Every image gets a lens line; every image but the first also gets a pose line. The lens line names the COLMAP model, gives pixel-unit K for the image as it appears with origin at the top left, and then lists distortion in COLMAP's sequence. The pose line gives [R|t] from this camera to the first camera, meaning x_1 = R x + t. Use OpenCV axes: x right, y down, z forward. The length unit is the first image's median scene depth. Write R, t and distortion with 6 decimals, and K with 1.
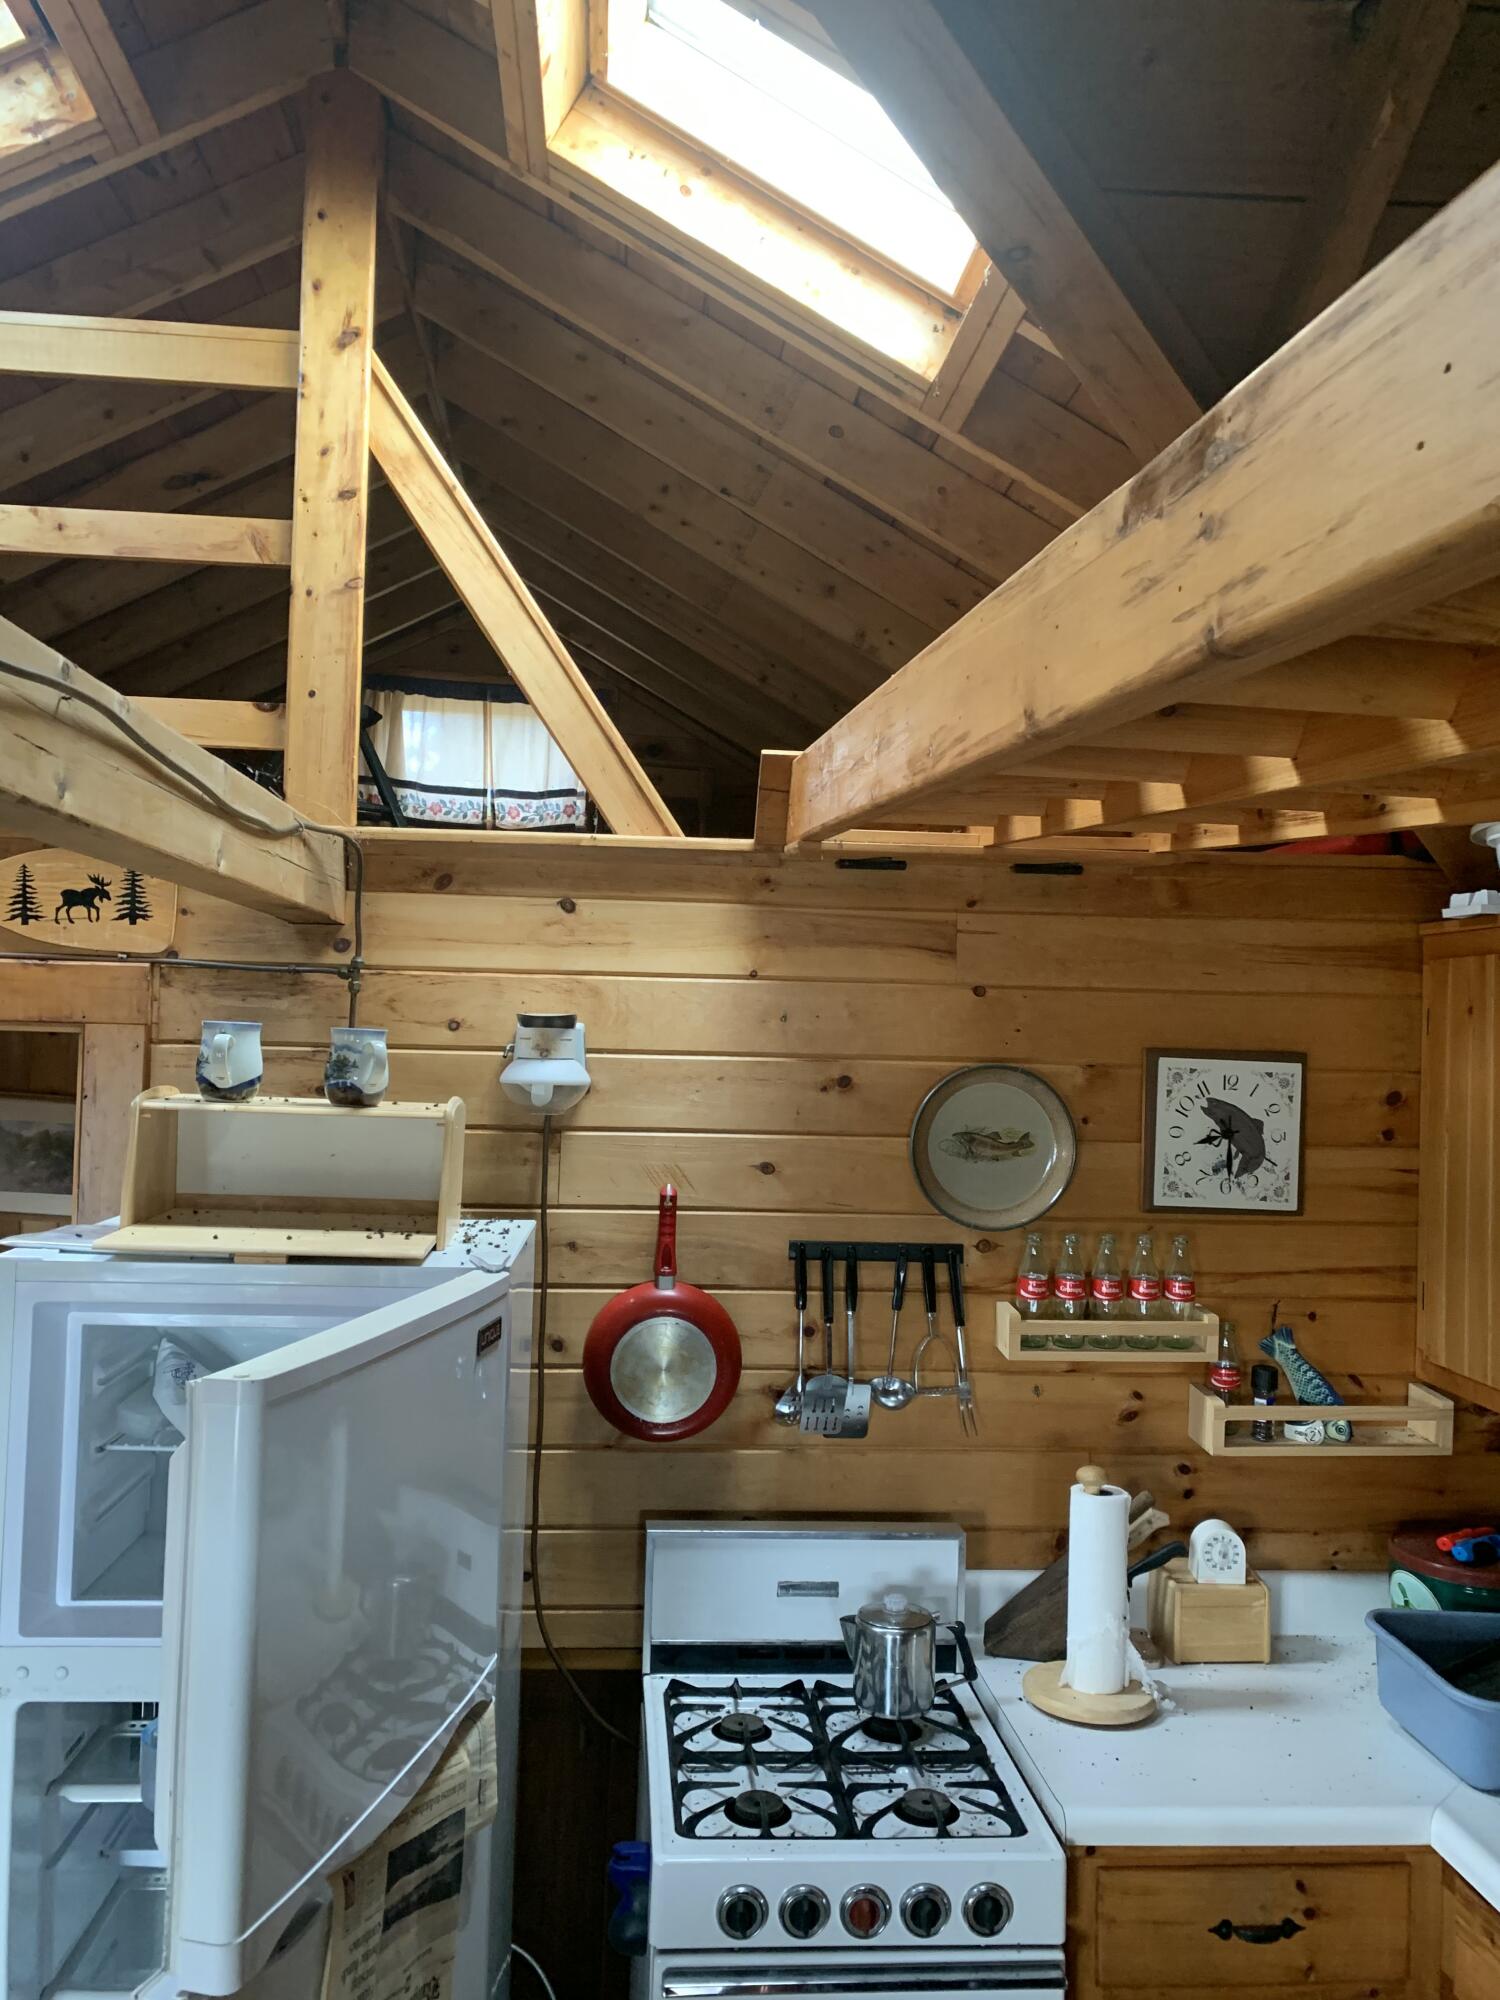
lens RADIAL K [[1519.0, 0, 750.0], [0, 1519.0, 1000.0], [0, 0, 1]] dist [0.024444, -0.012763]
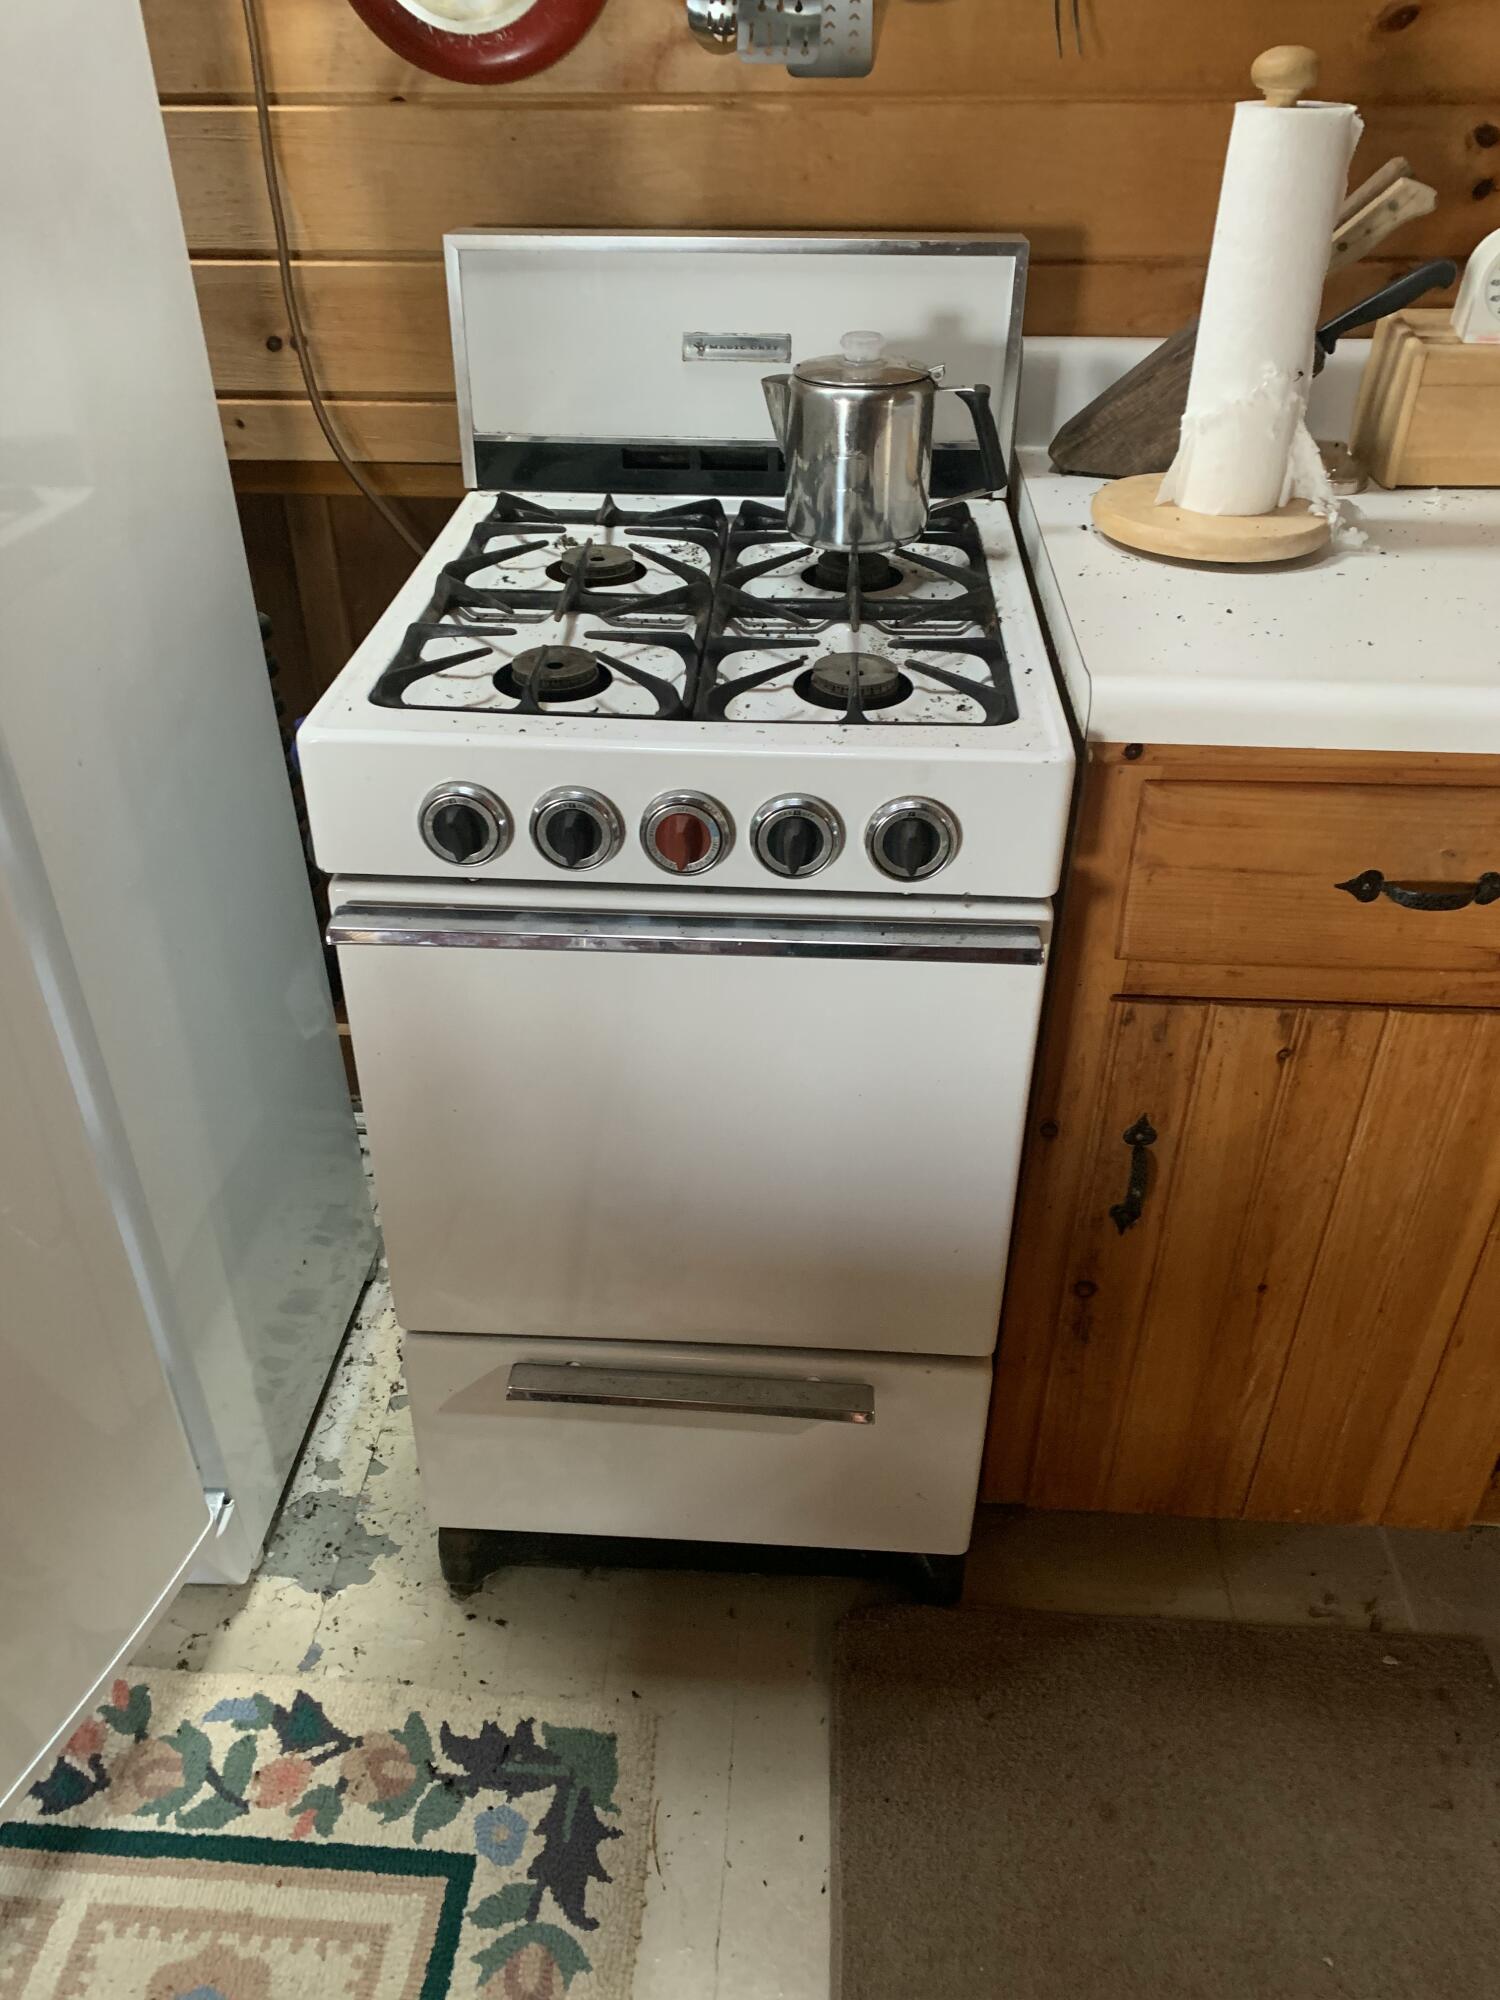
lens RADIAL K [[1519.0, 0, 750.0], [0, 1519.0, 1000.0], [0, 0, 1]] dist [0.024444, -0.012763]
pose [[0.989103, 0.054380, -0.136813, 0.150267], [0.038304, 0.802227, 0.595790, 0.272130], [0.142154, -0.594538, 0.791402, 0.456035]]
